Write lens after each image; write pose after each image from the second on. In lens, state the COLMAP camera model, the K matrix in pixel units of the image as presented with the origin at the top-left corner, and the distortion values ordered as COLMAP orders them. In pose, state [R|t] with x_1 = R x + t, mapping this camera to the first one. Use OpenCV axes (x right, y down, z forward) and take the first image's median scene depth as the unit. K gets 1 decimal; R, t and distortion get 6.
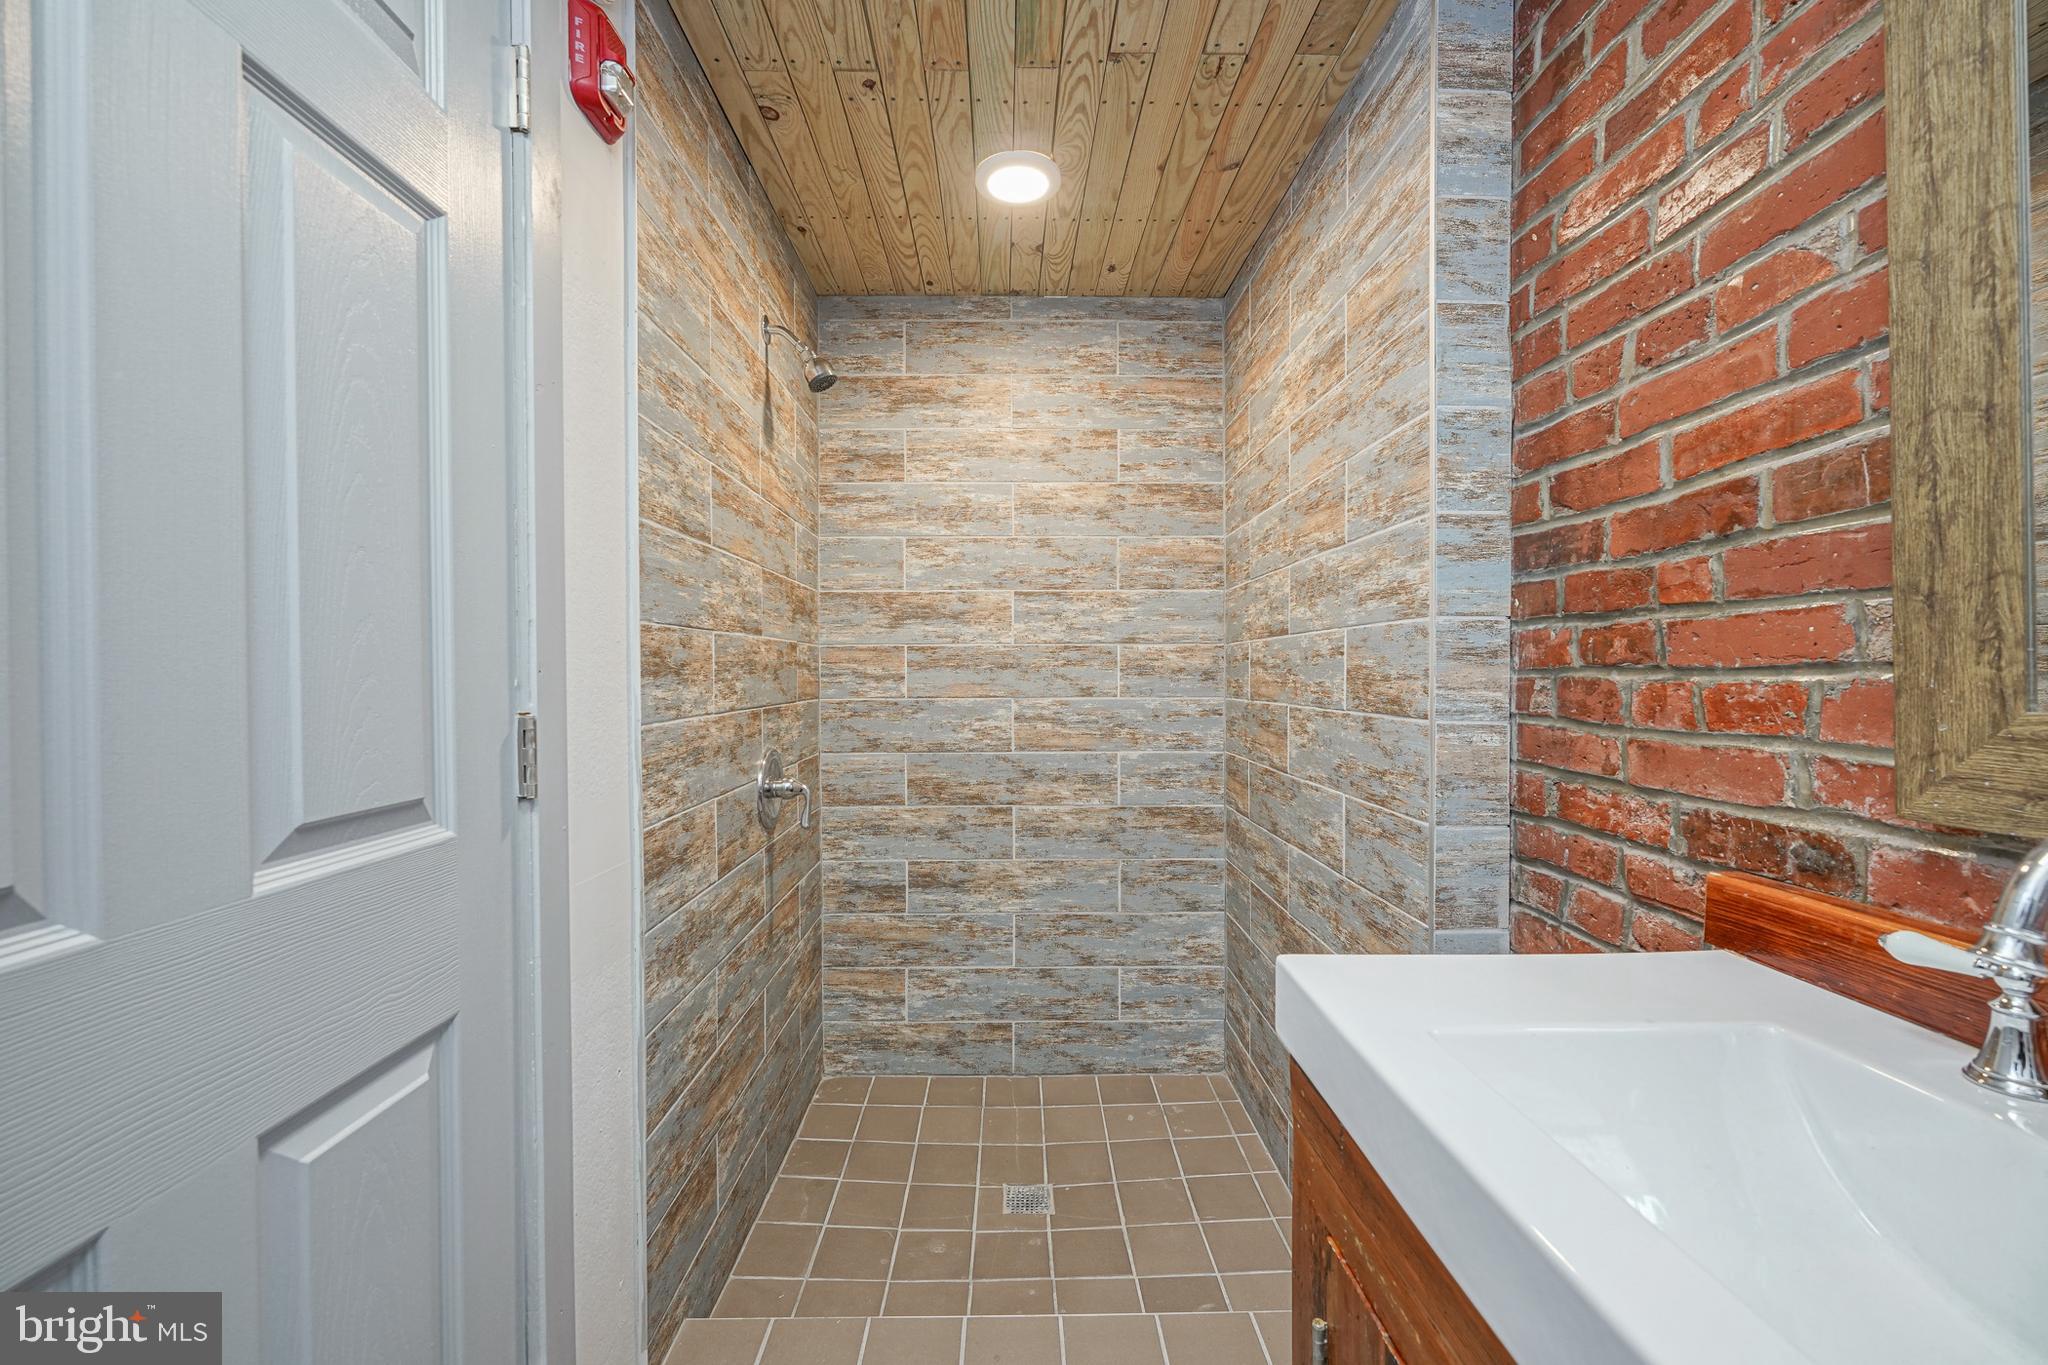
lens RADIAL K [[829.8, 0, 1029.8], [0, 829.8, 675.4], [0, 0, 1]] dist [0.000994, -0.000442]
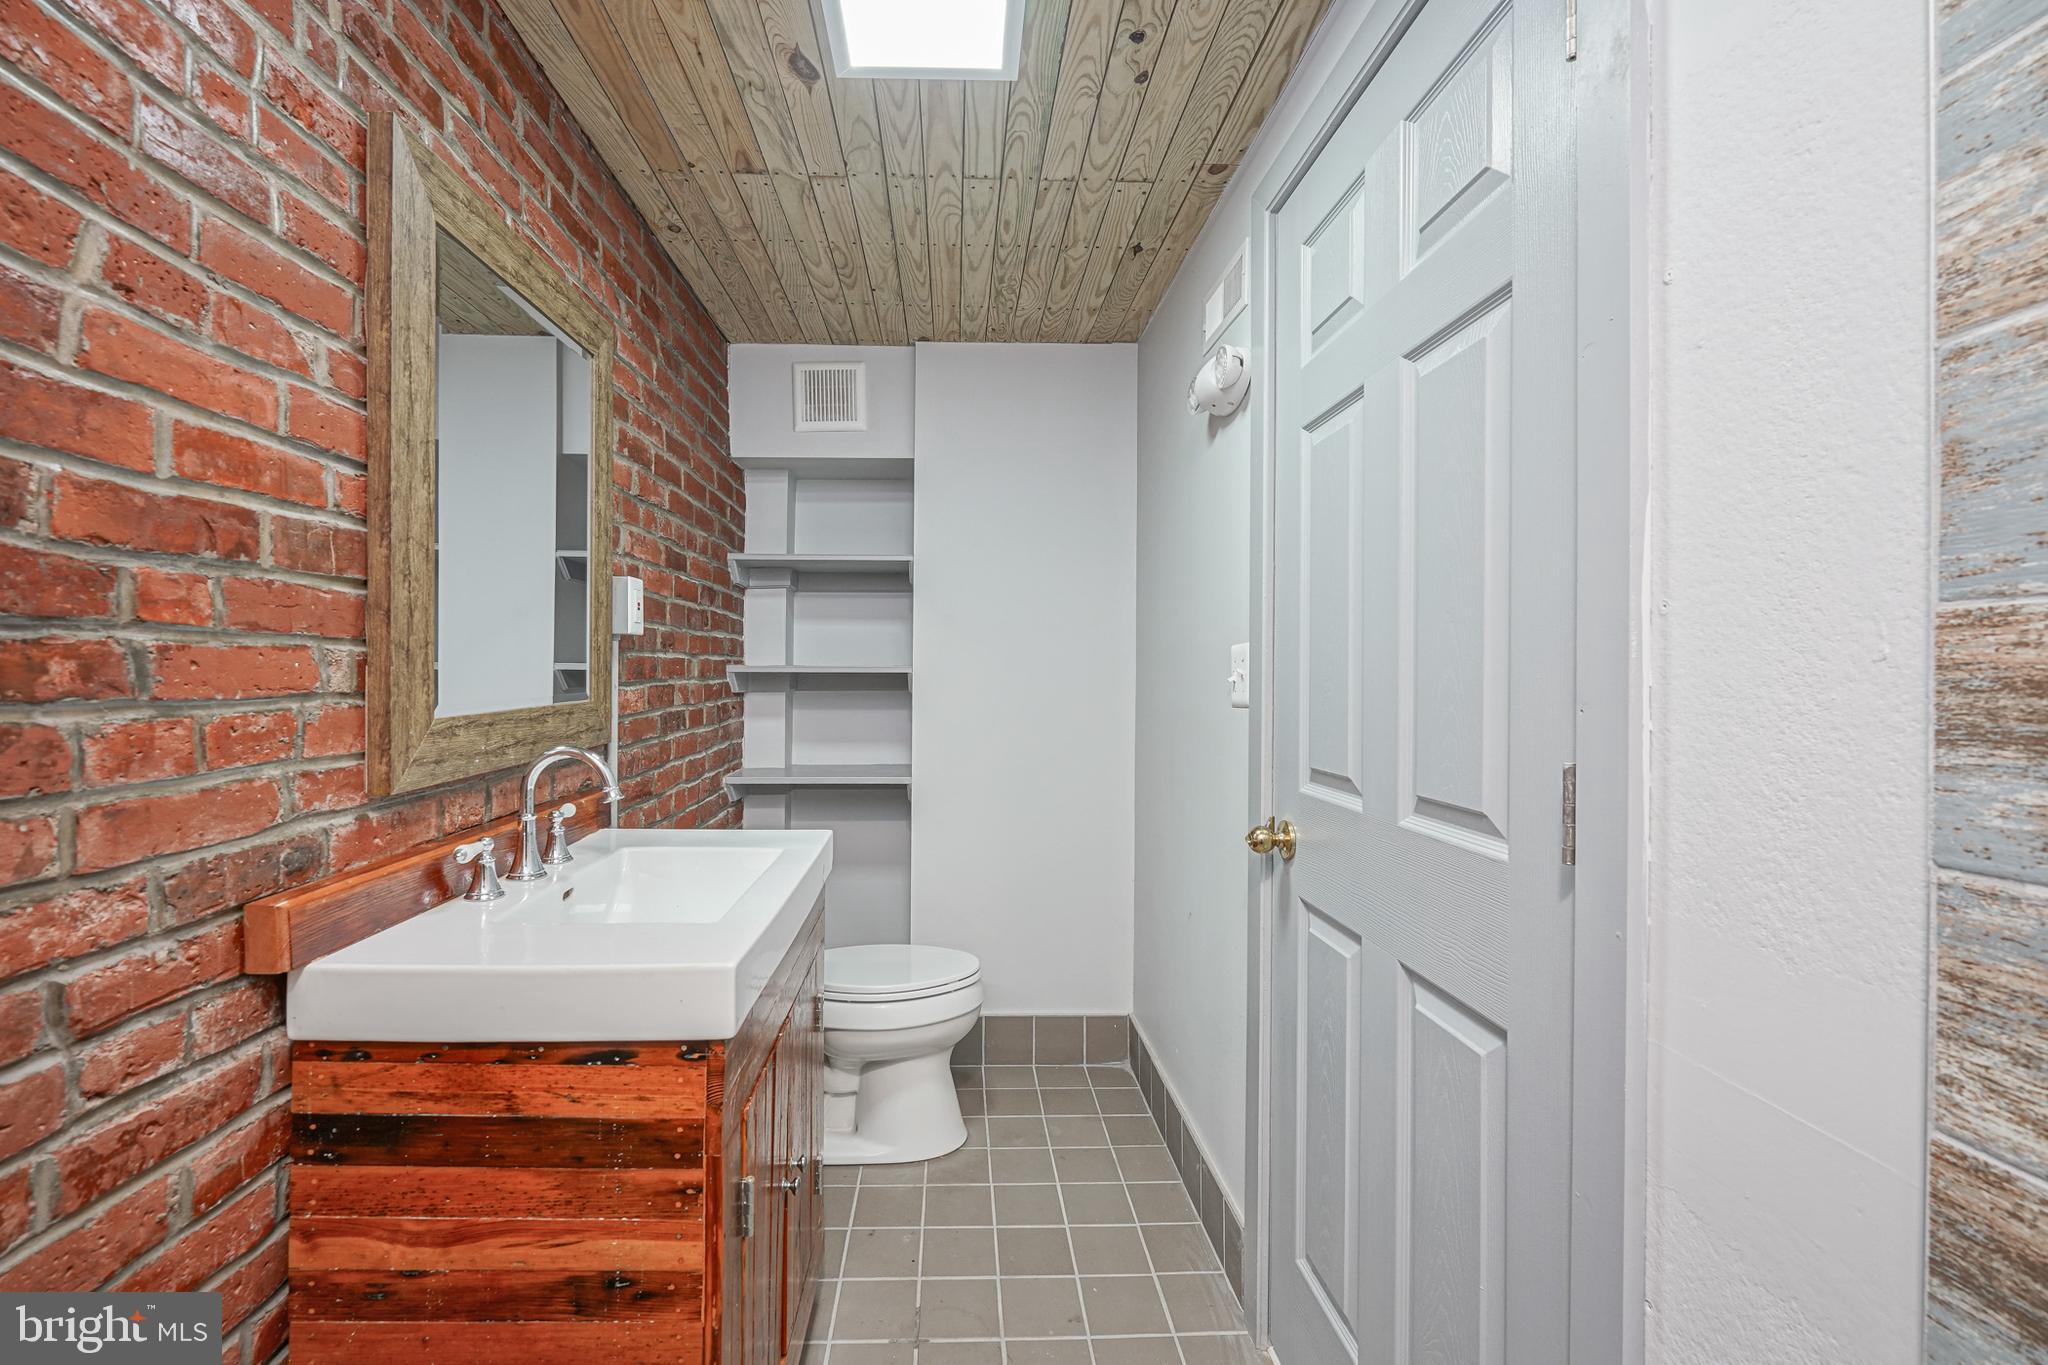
lens RADIAL K [[829.8, 0, 1019.9], [0, 829.8, 680.5], [0, 0, 1]] dist [0.000994, -0.000442]
pose [[-0.998537, -0.003132, -0.053979, -0.014056], [-0.003763, 0.999926, 0.011606, -0.043701], [0.053938, 0.011792, -0.998475, 1.897799]]
